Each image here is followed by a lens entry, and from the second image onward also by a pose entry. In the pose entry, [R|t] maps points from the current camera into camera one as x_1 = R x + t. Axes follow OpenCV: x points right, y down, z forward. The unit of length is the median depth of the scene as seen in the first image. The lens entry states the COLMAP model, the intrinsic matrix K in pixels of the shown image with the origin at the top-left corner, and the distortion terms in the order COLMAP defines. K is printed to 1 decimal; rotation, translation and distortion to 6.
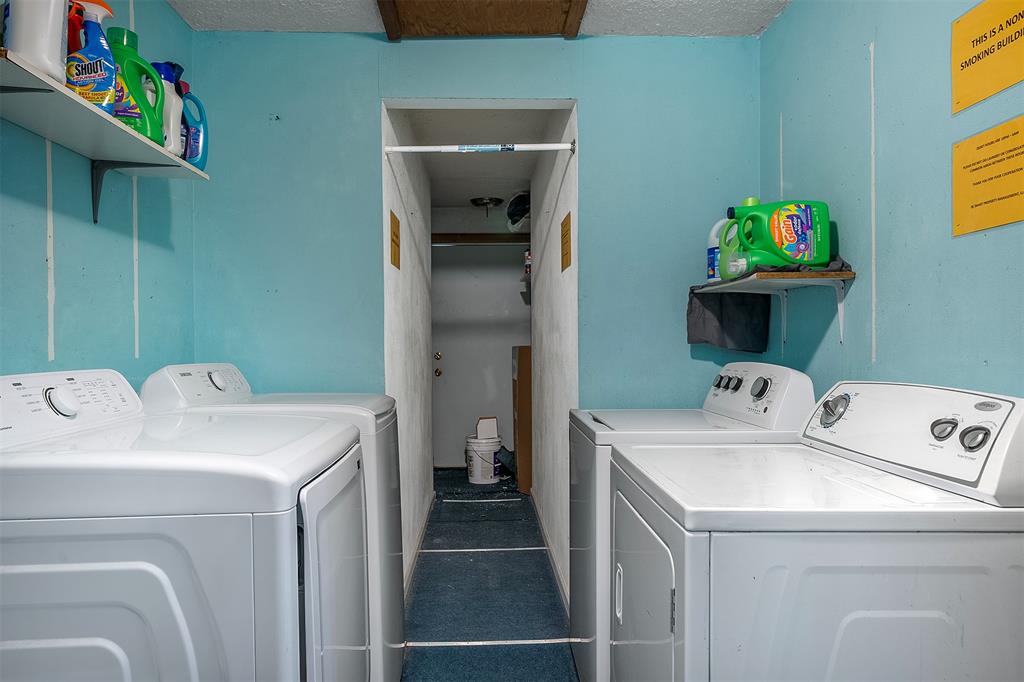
lens RADIAL K [[679.8, 0, 512.0], [0, 679.8, 341.0], [0, 0, 1]] dist [0.000676, 0.000062]
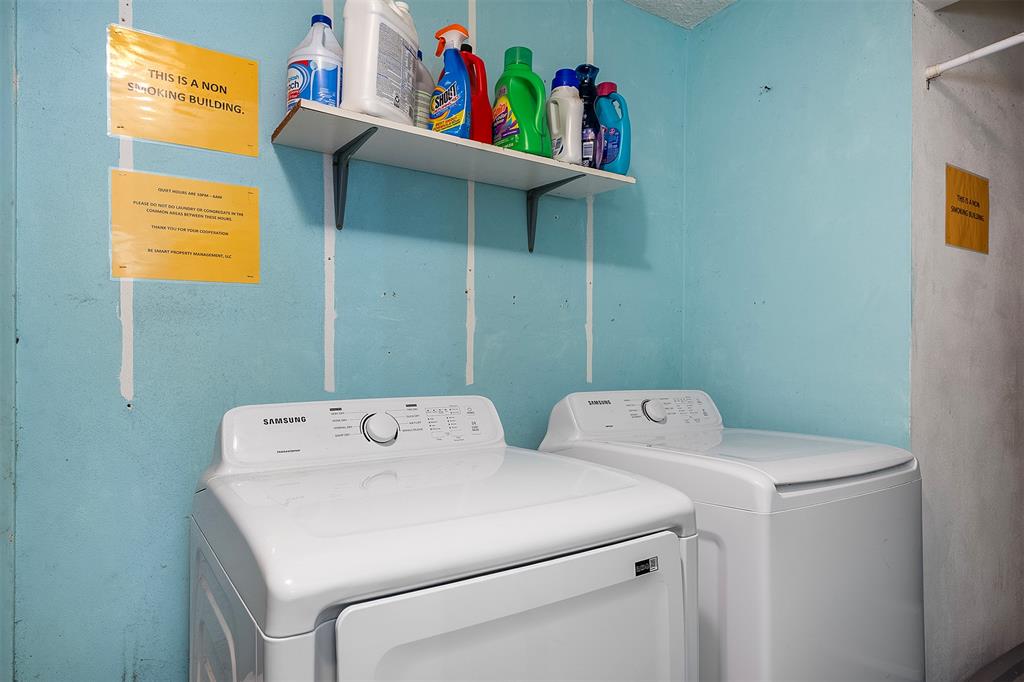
lens RADIAL K [[586.3, 0, 512.3], [0, 586.3, 358.6], [0, 0, 1]] dist [-0.001078, 0.000565]
pose [[0.507902, -0.000501, -0.861414, 0.143405], [0.003915, 0.999991, 0.001727, -0.012091], [0.861406, -0.004249, 0.507900, 0.524534]]
